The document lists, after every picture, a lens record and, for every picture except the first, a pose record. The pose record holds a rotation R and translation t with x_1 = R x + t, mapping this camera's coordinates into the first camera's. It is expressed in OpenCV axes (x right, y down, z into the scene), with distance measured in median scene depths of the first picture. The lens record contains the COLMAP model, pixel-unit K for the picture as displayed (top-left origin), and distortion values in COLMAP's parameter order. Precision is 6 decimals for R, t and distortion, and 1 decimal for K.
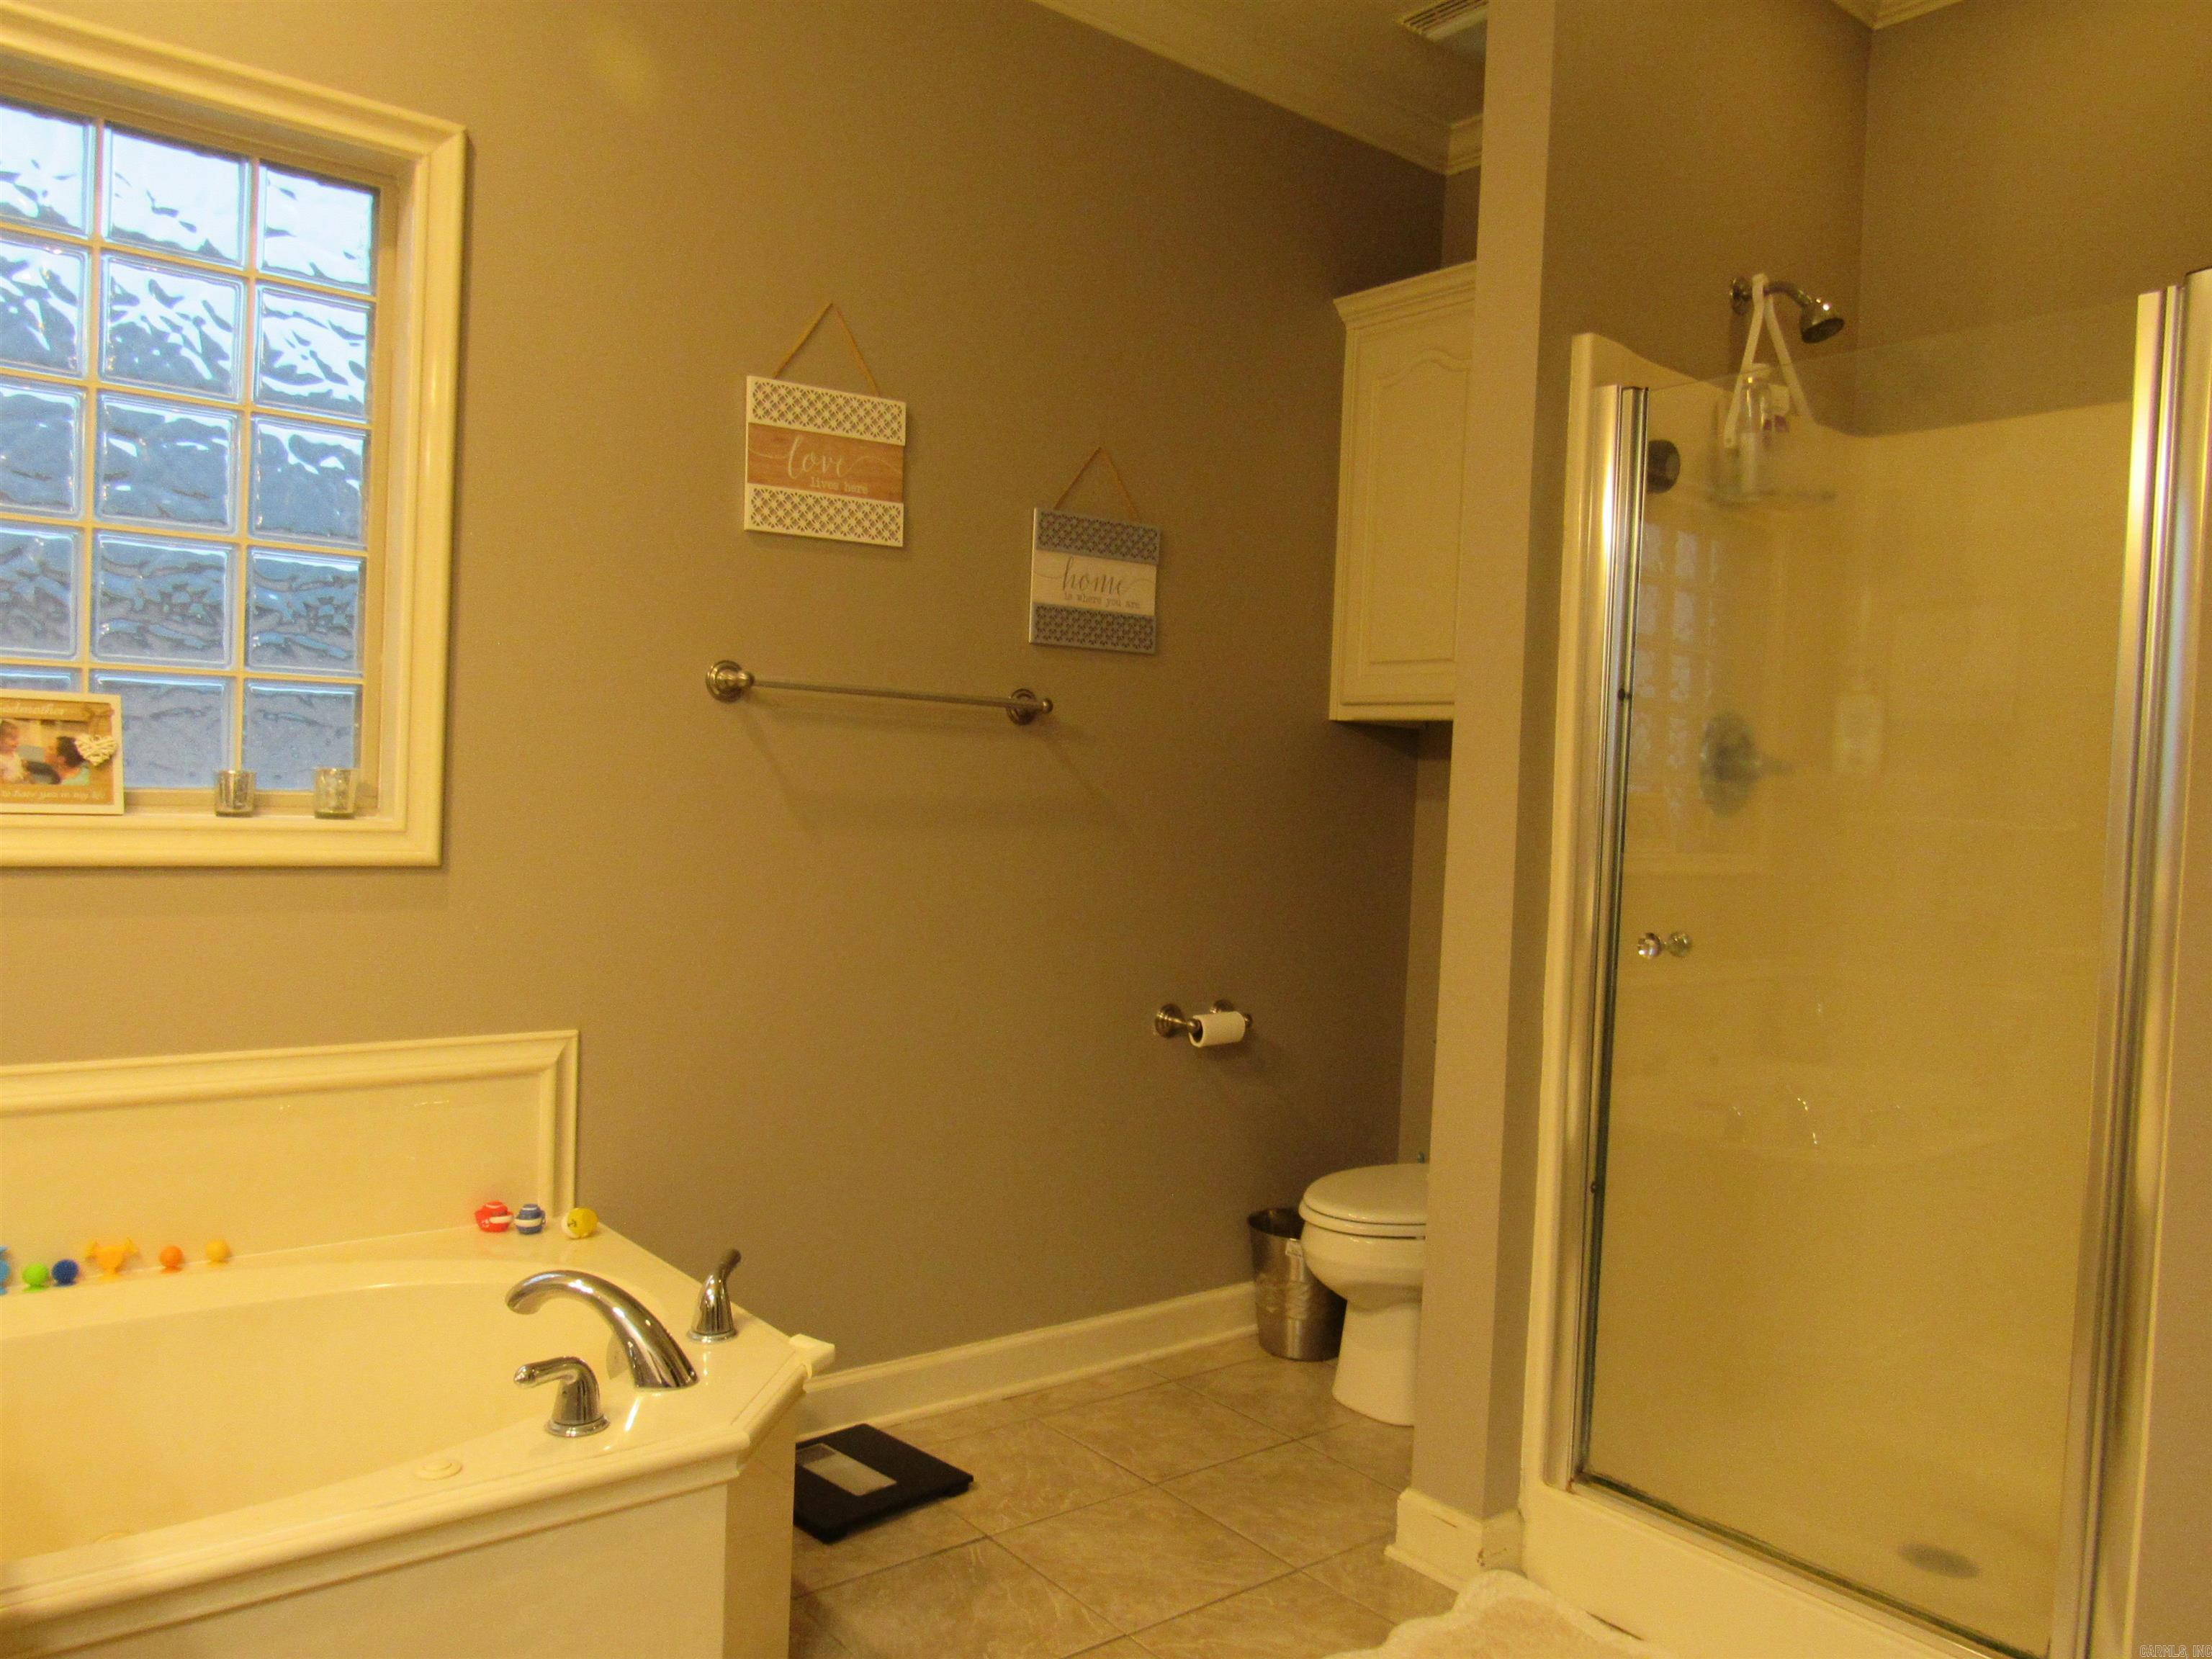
lens RADIAL K [[1596.7, 0, 1105.2], [0, 1596.7, 827.2], [0, 0, 1]] dist [-0.027356, 0.016439]
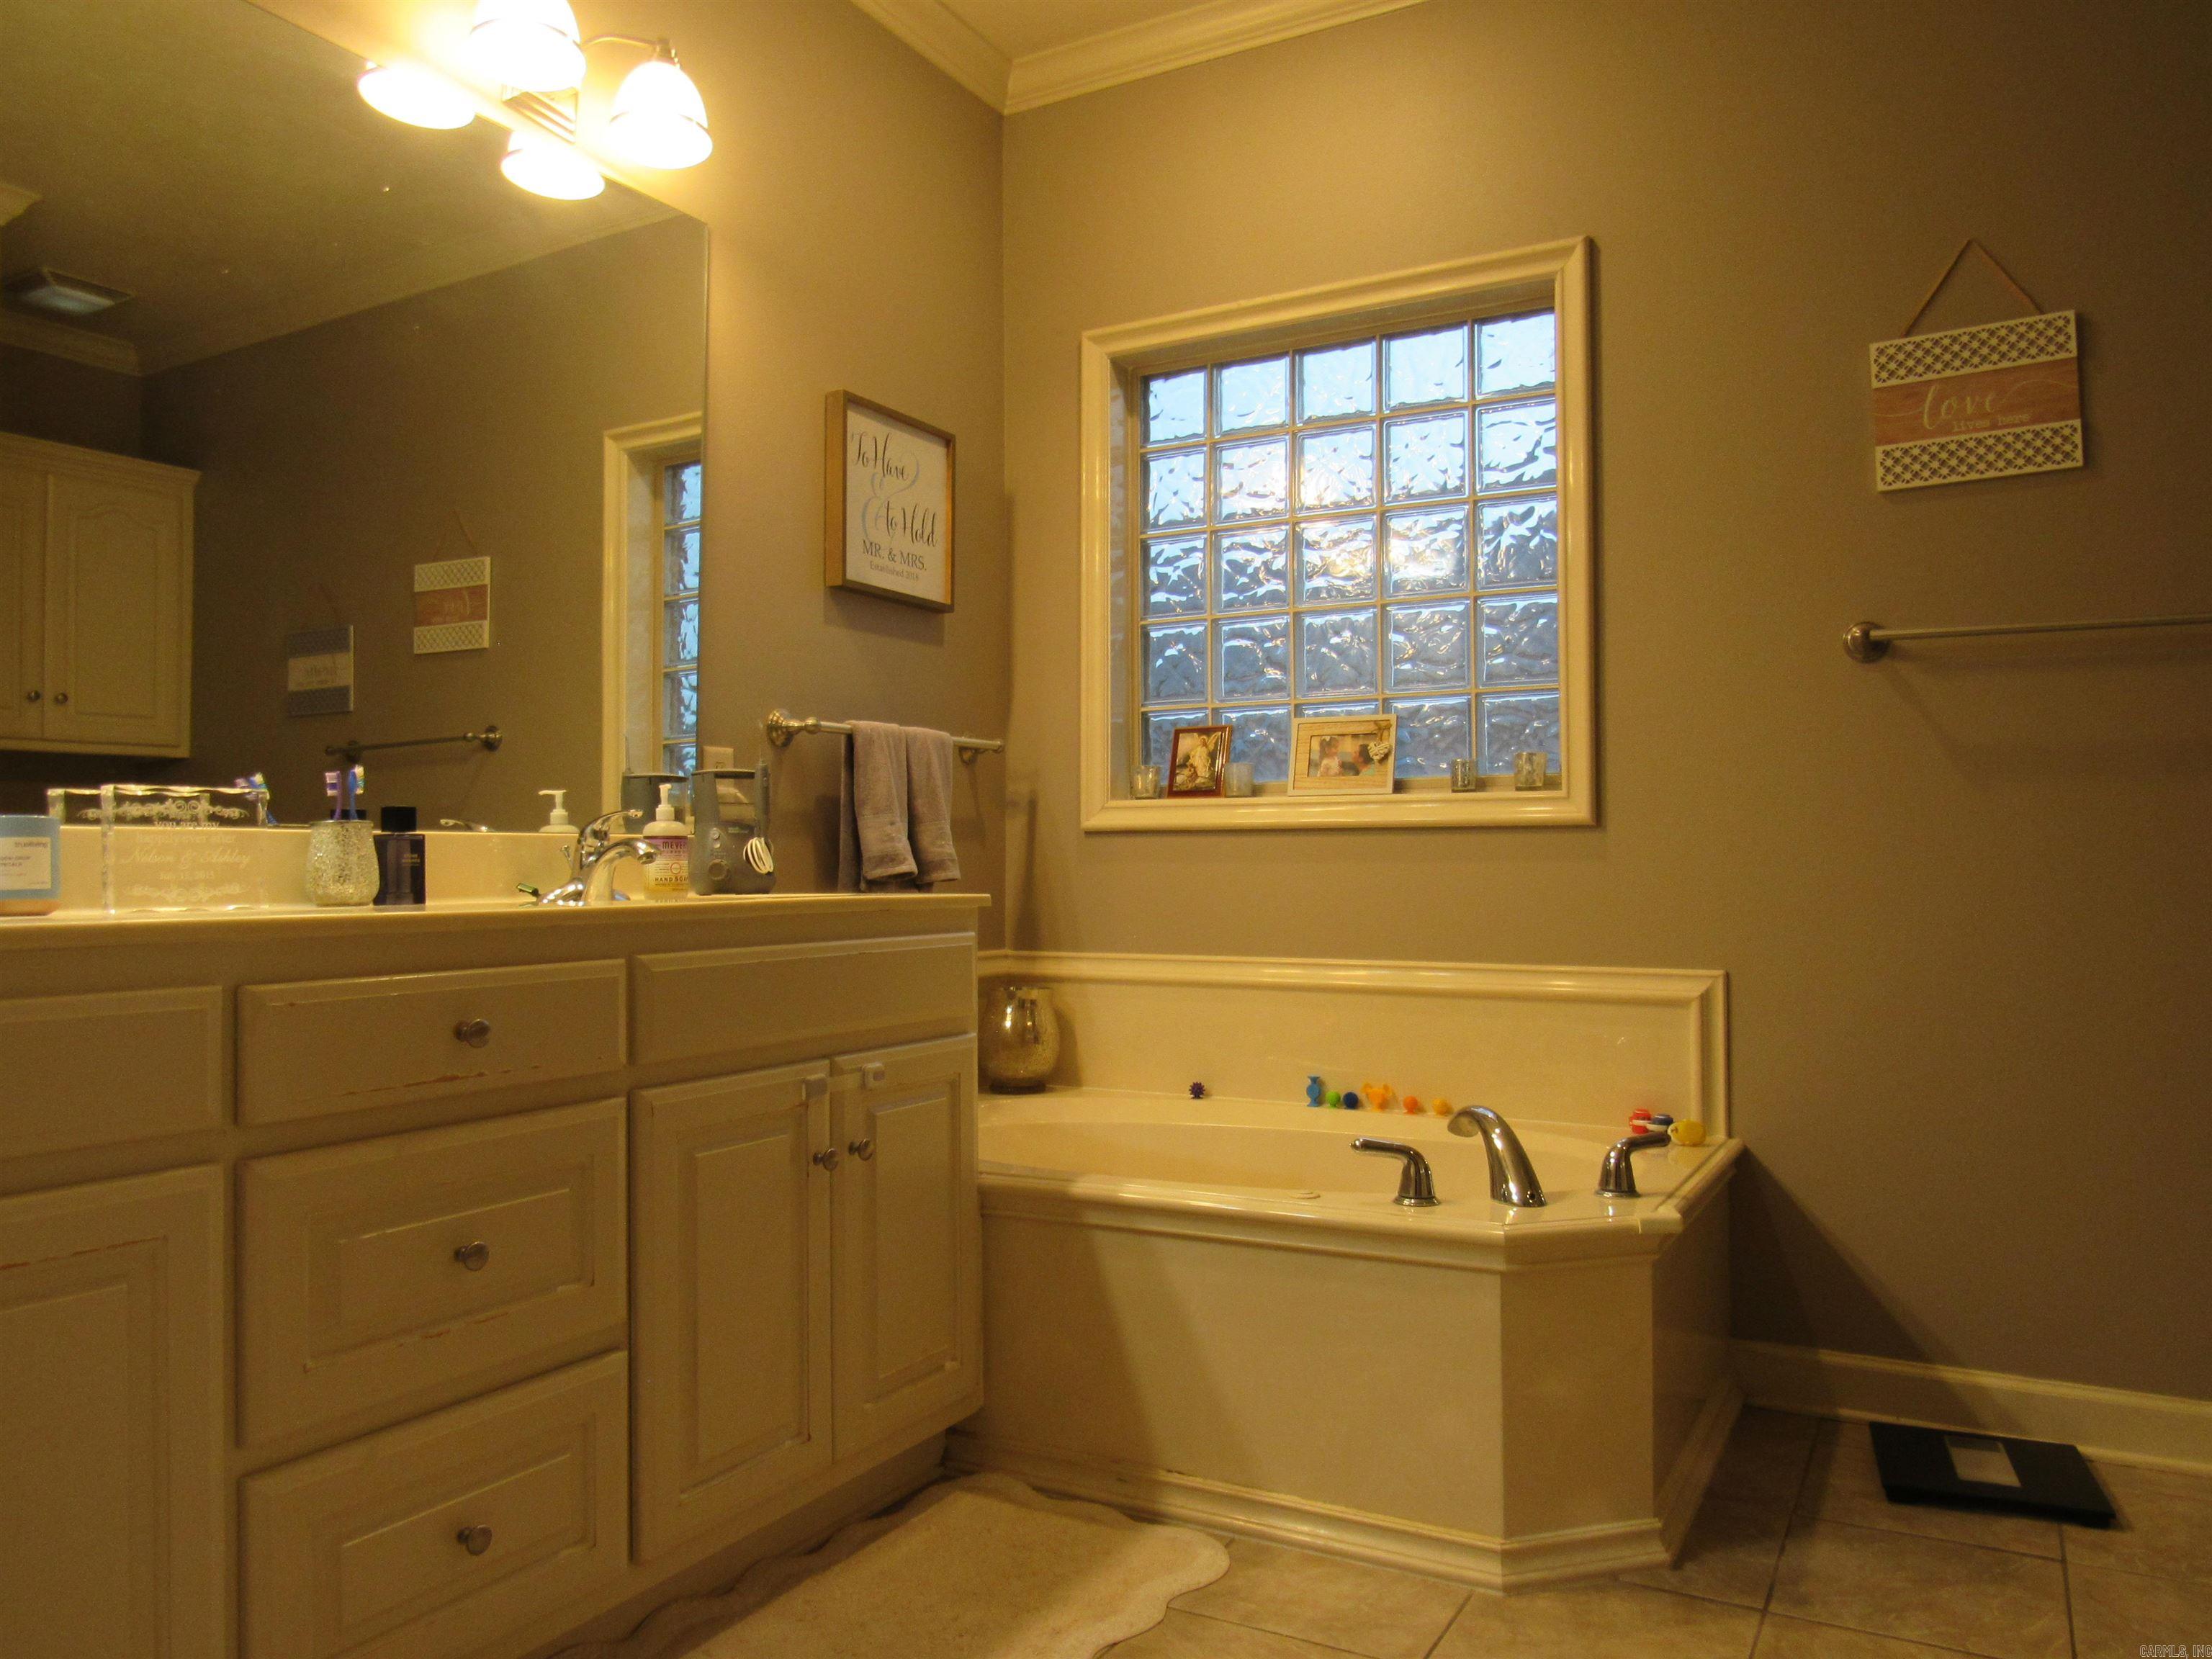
lens RADIAL K [[1596.7, 0, 1089.5], [0, 1596.7, 832.6], [0, 0, 1]] dist [-0.027356, 0.016439]
pose [[0.375293, -0.060037, -0.924960, 0.539365], [-0.011419, 0.997525, -0.069381, 0.113187], [0.926836, 0.036601, 0.373678, 0.166962]]
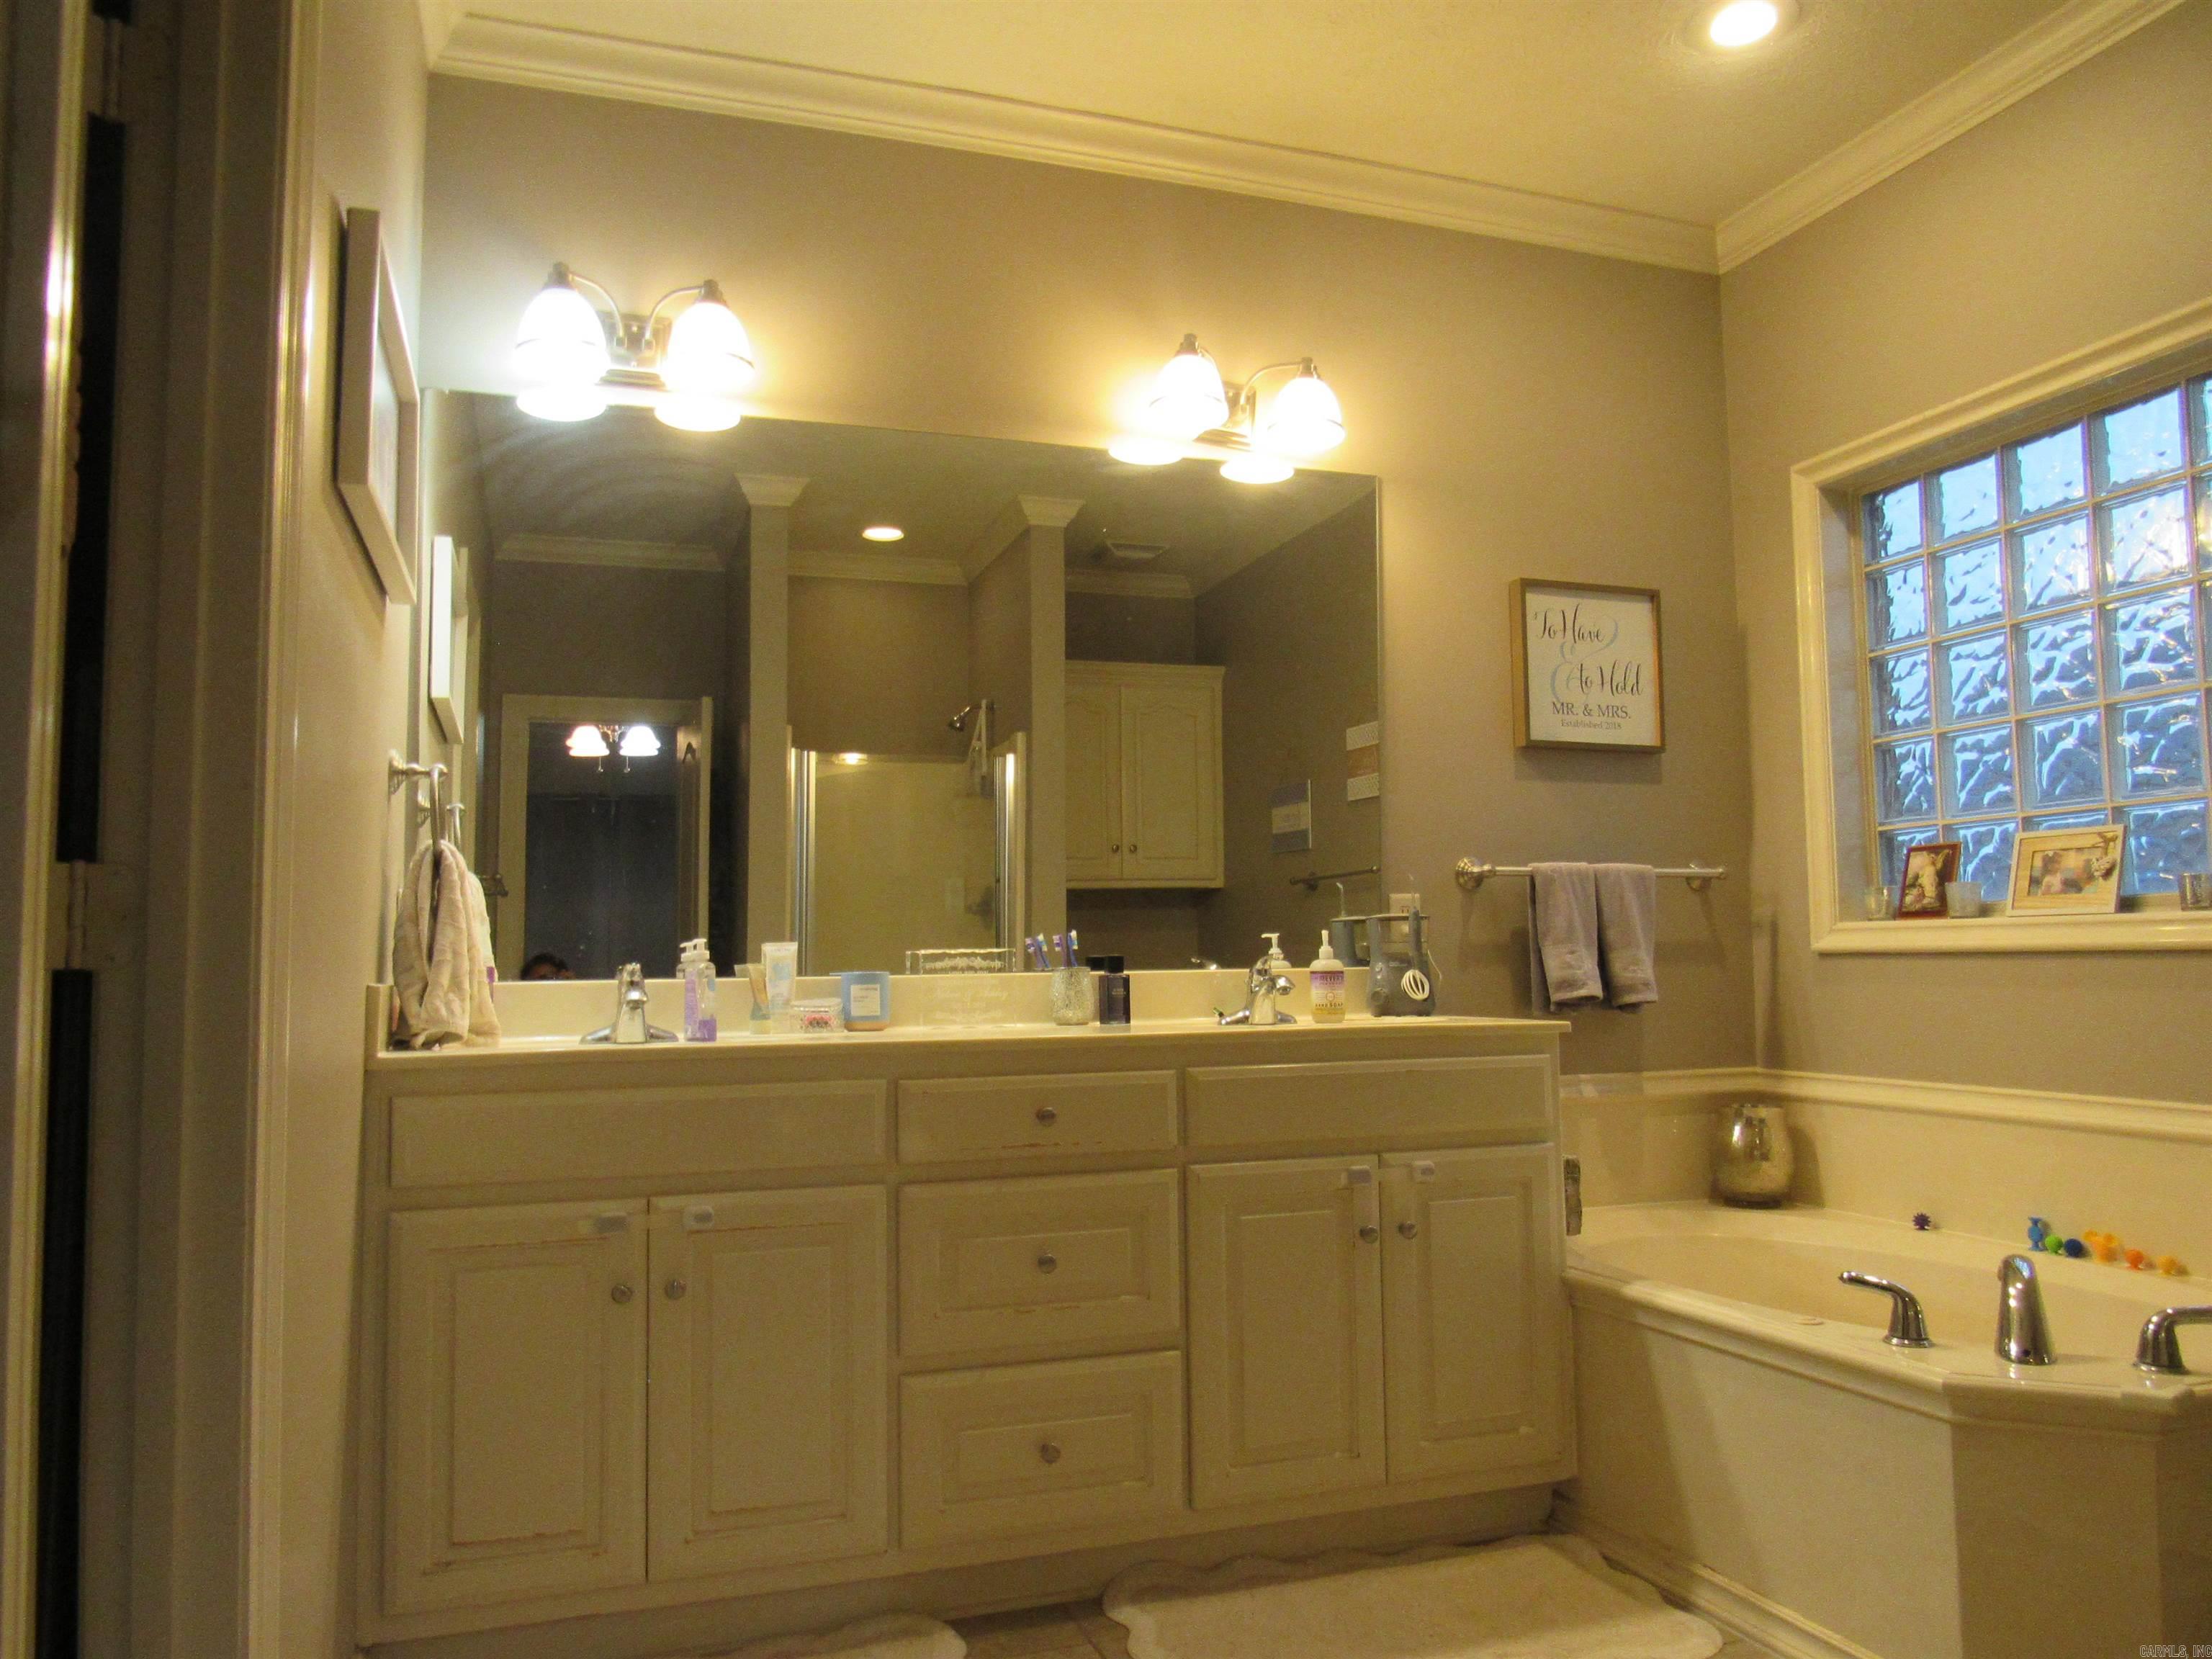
lens RADIAL K [[1596.7, 0, 1086.1], [0, 1596.7, 838.1], [0, 0, 1]] dist [-0.027356, 0.016439]
pose [[-0.330259, -0.107683, -0.937728, 0.786678], [-0.033752, 0.994183, -0.102279, 0.080576], [0.943287, -0.002128, -0.331972, 0.535457]]
